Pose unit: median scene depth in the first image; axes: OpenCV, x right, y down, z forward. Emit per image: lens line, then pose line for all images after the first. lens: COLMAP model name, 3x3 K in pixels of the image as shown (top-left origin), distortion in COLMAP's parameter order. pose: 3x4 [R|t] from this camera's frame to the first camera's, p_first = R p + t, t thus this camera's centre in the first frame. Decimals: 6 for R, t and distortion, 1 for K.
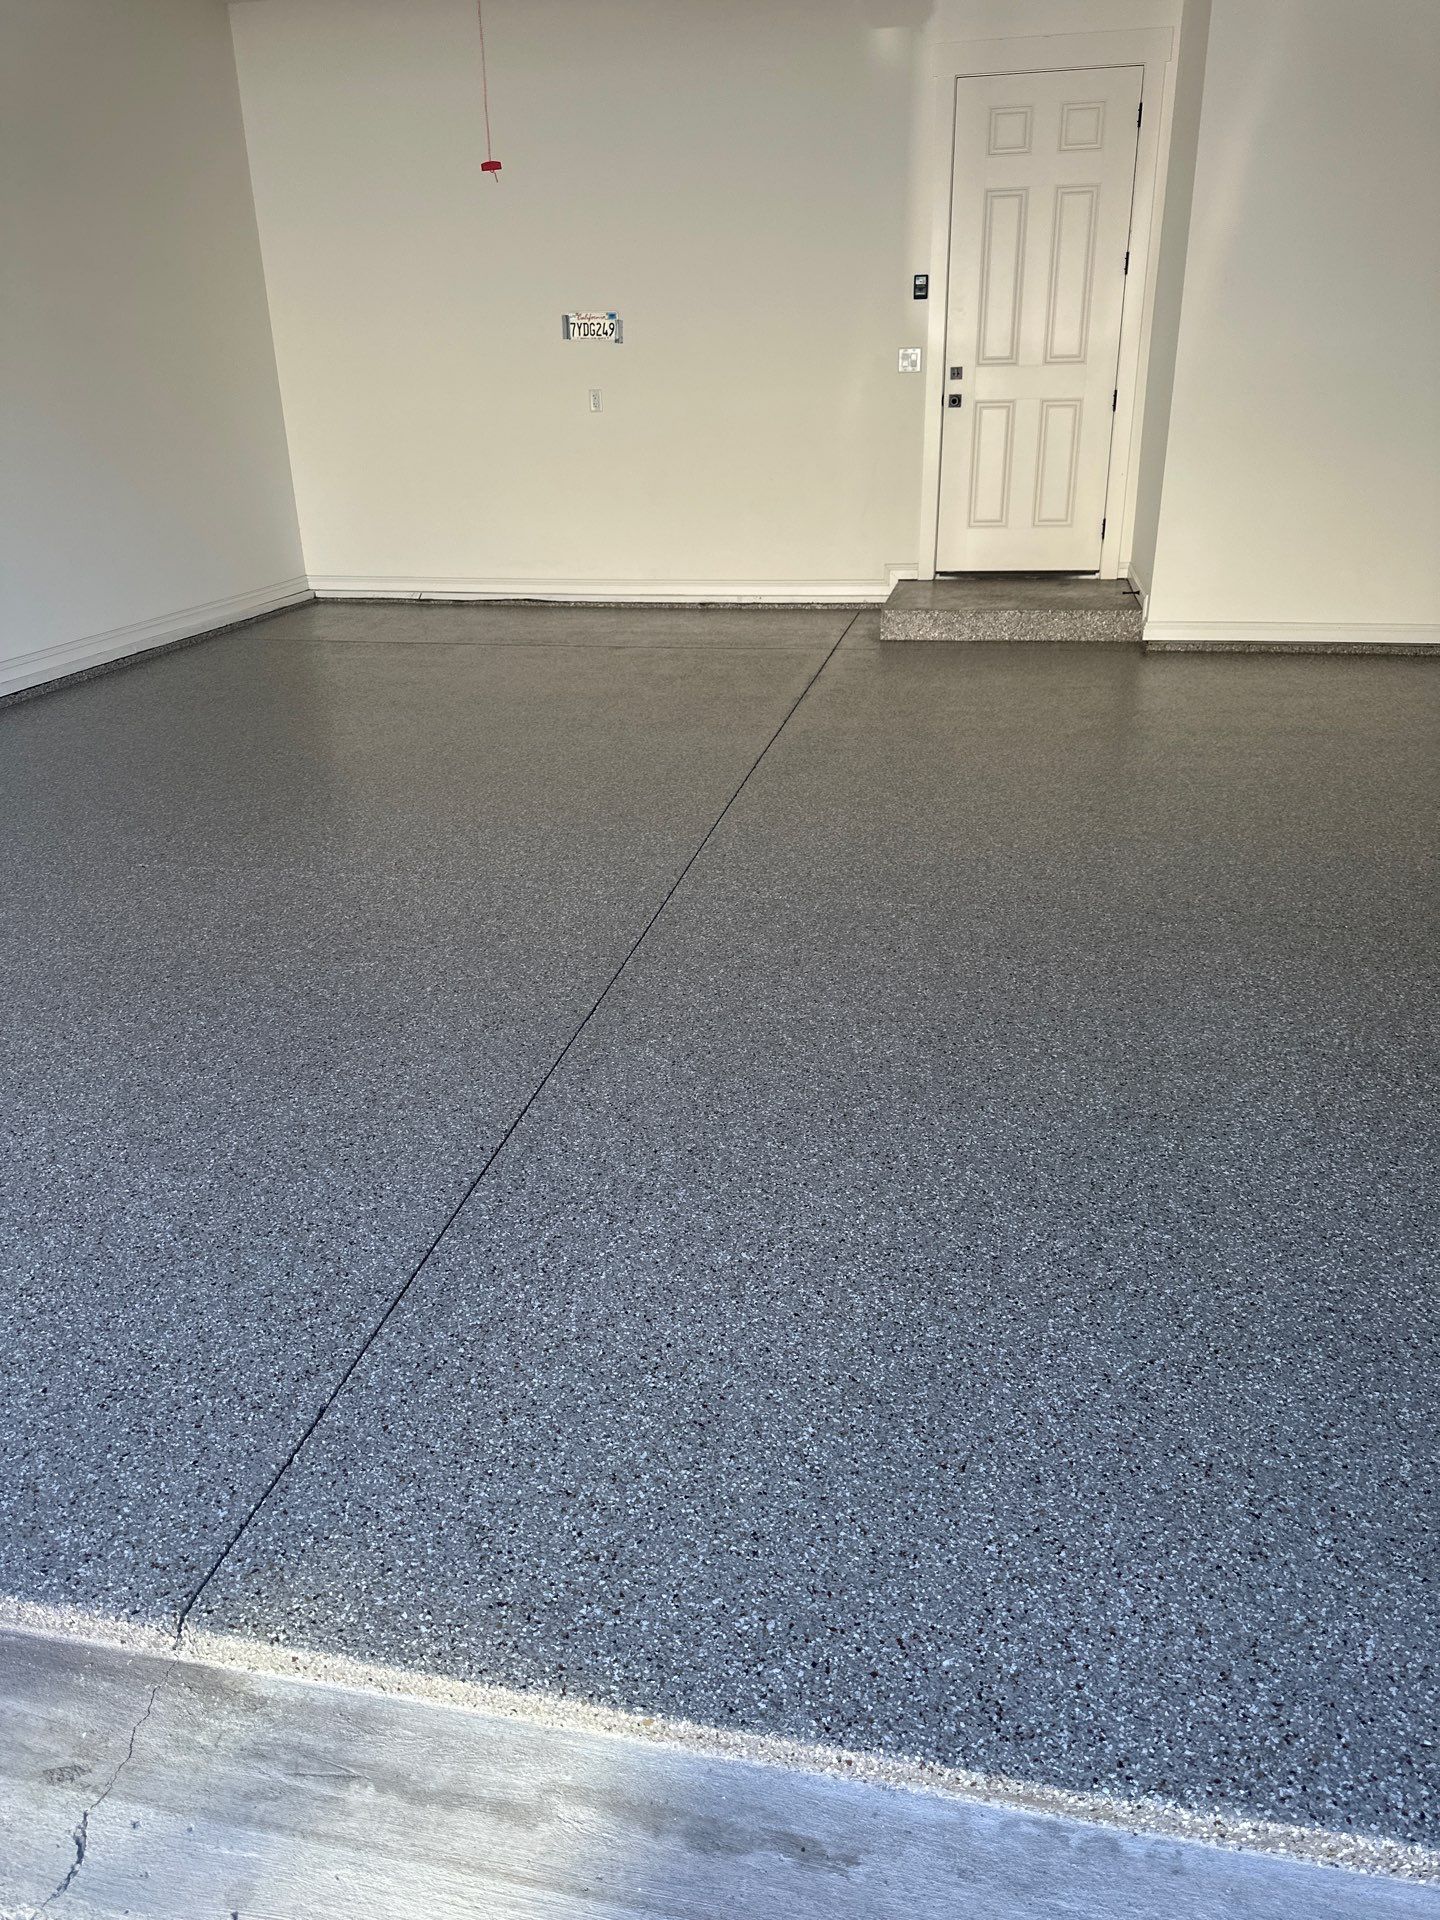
lens RADIAL K [[1364.3, 0, 746.0], [0, 1364.3, 914.6], [0, 0, 1]] dist [0.058070, -0.075359]
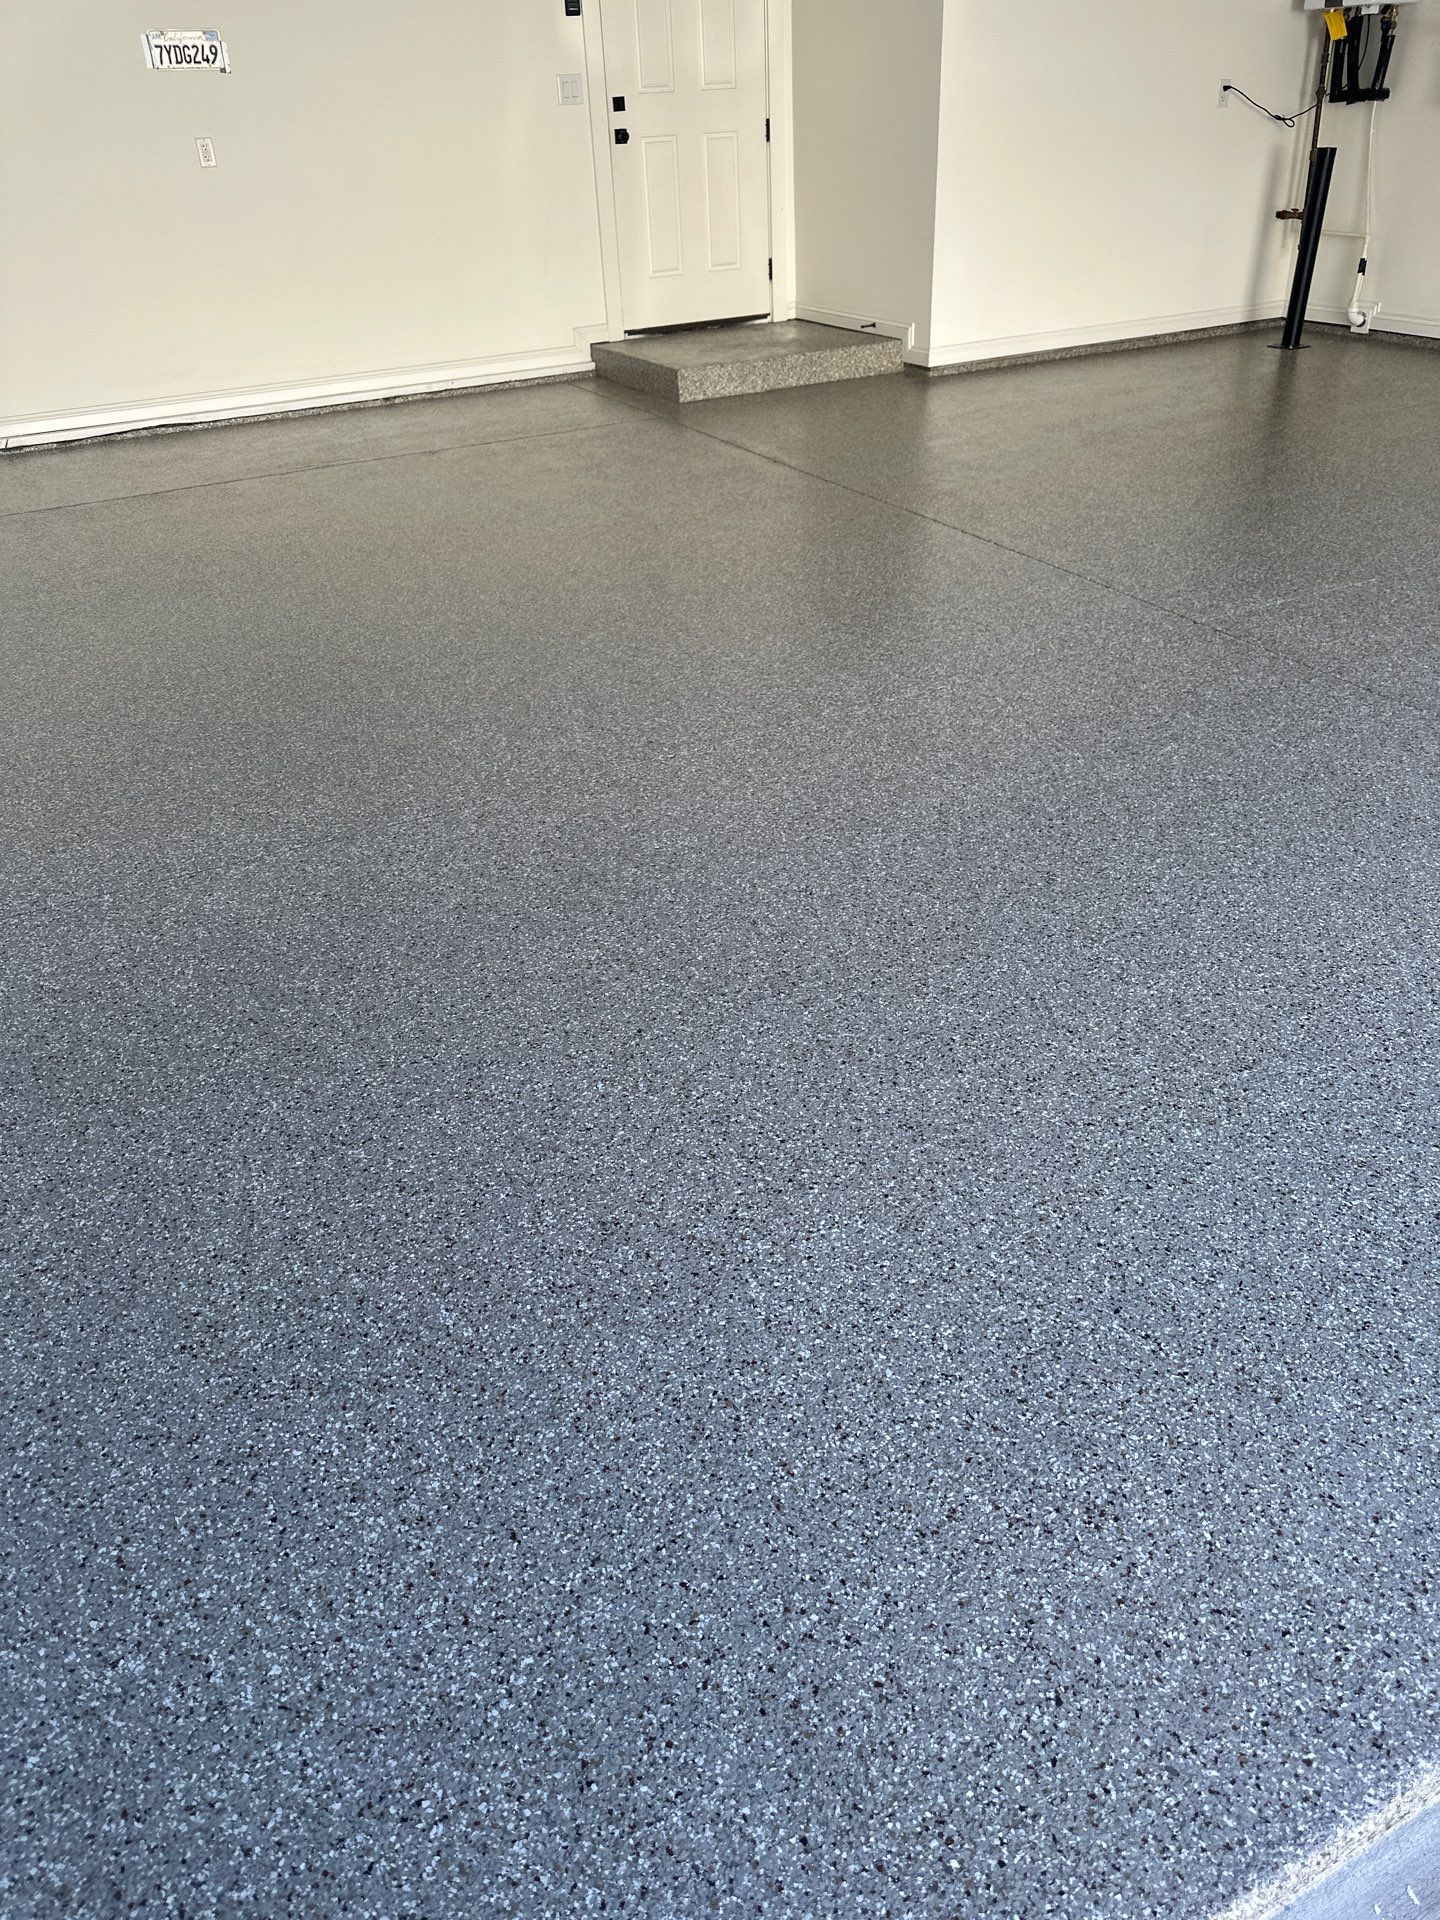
lens RADIAL K [[1479.3, 0, 731.7], [0, 1479.3, 871.3], [0, 0, 1]] dist [-0.004555, -0.014954]
pose [[0.780234, -0.302736, 0.547344, -0.508367], [0.258686, 0.952903, 0.158296, -0.053726], [-0.569488, 0.018082, 0.821801, 0.189064]]
